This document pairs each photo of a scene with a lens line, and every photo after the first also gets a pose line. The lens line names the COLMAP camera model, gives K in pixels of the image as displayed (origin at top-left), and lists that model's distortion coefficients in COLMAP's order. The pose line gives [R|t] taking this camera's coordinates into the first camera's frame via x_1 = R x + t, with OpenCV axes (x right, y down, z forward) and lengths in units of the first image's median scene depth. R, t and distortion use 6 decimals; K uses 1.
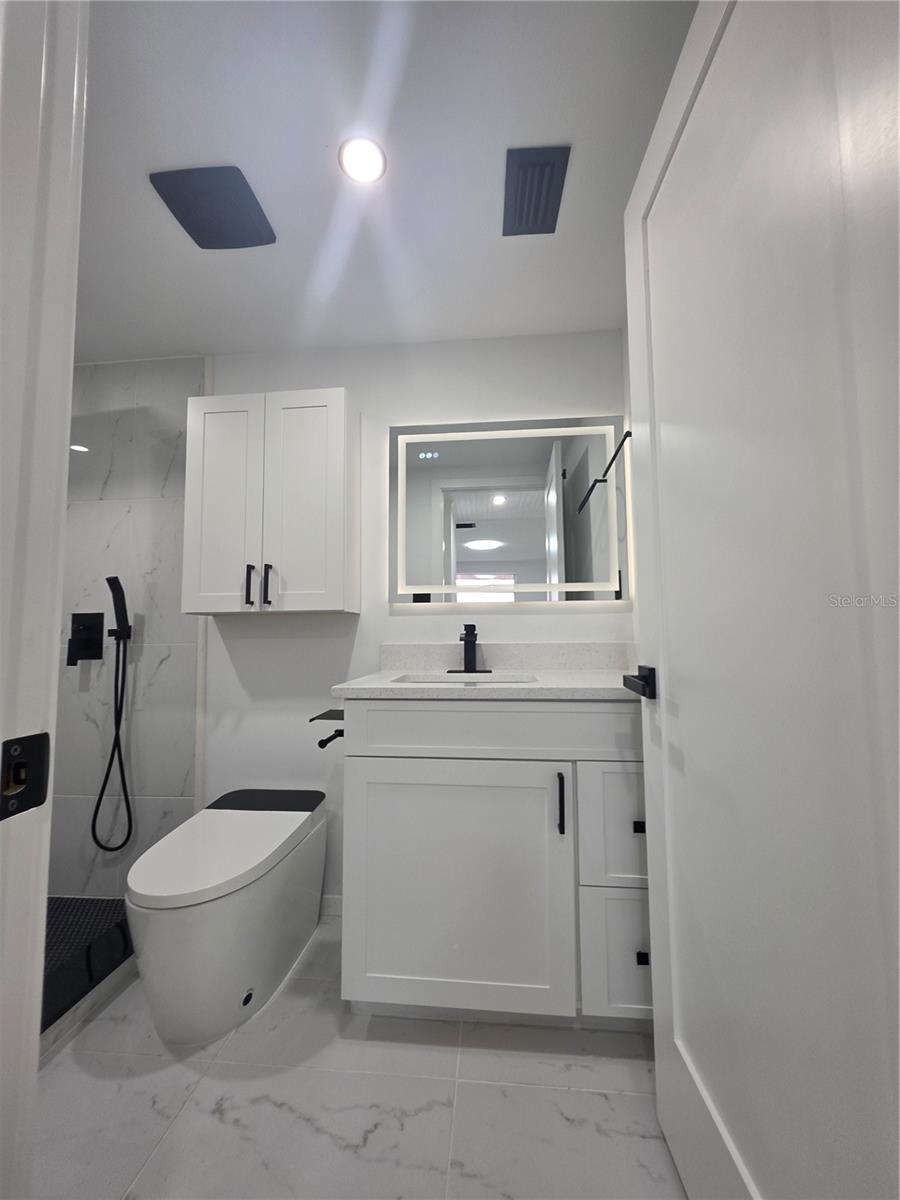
lens RADIAL K [[481.6, 0, 452.9], [0, 481.6, 602.0], [0, 0, 1]] dist [0.001442, 0.000279]
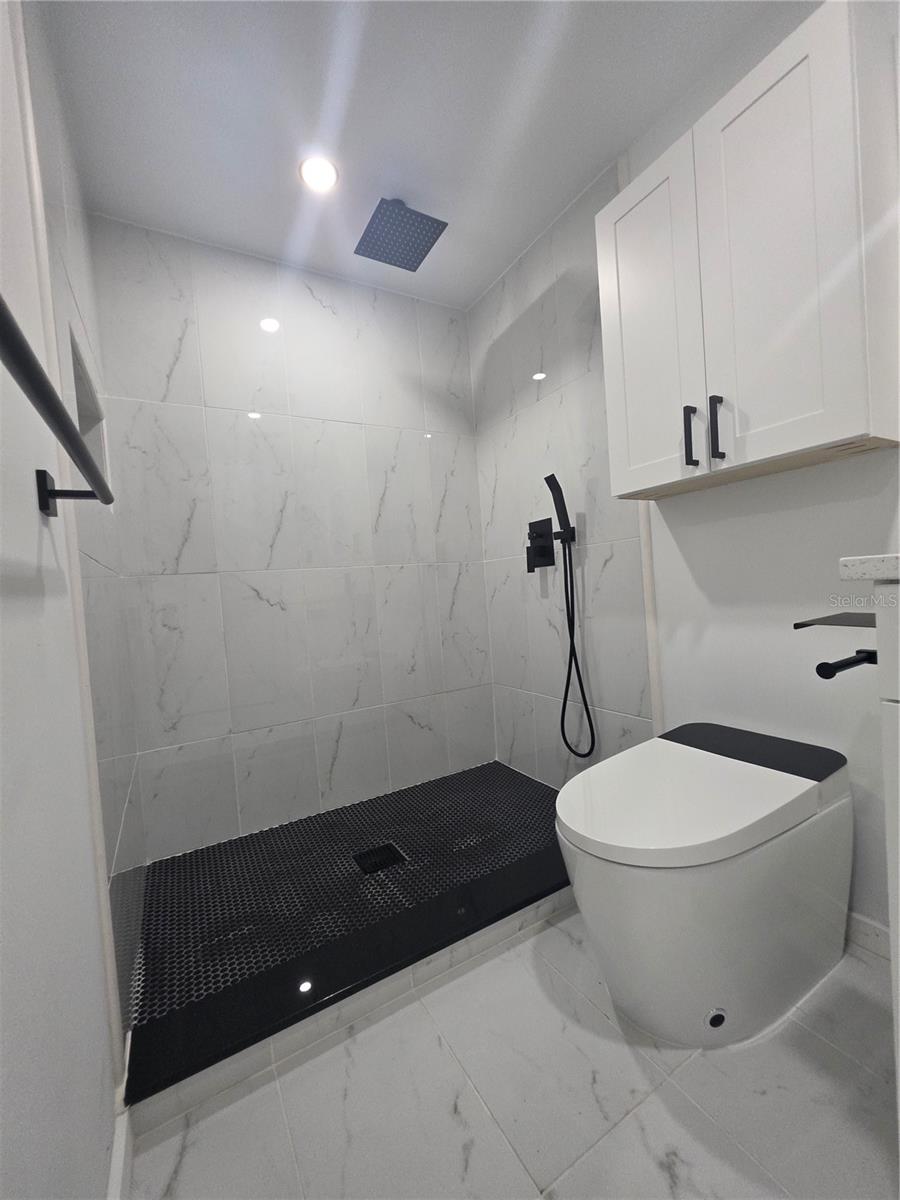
lens RADIAL K [[481.6, 0, 453.1], [0, 481.6, 598.8], [0, 0, 1]] dist [0.001442, 0.000279]
pose [[0.582727, -0.009202, -0.812616, -0.056892], [0.119814, 0.989982, 0.074707, 0.093606], [0.803787, -0.140896, 0.577991, 0.273240]]
